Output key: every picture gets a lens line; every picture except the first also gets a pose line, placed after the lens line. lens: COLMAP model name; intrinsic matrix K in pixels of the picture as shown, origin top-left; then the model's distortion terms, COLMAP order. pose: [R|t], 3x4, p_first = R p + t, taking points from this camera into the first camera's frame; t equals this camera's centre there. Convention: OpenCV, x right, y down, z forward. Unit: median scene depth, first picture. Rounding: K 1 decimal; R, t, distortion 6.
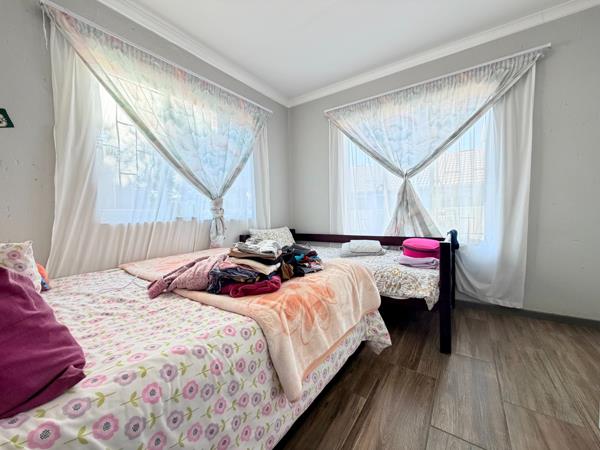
lens RADIAL K [[238.0, 0, 299.4], [0, 238.0, 225.8], [0, 0, 1]] dist [0.000699, 0.000284]
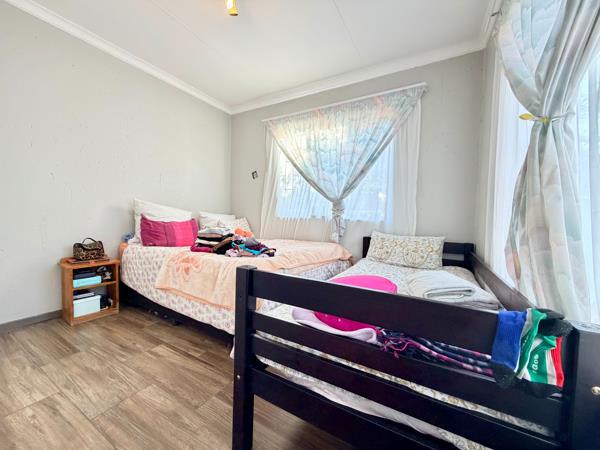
lens RADIAL K [[238.0, 0, 299.4], [0, 238.0, 225.8], [0, 0, 1]] dist [0.000699, 0.000284]
pose [[0.085143, 0.066099, -0.994174, 0.871046], [-0.081722, 0.994899, 0.059148, -0.050154], [0.993012, 0.076210, 0.090111, 0.772112]]
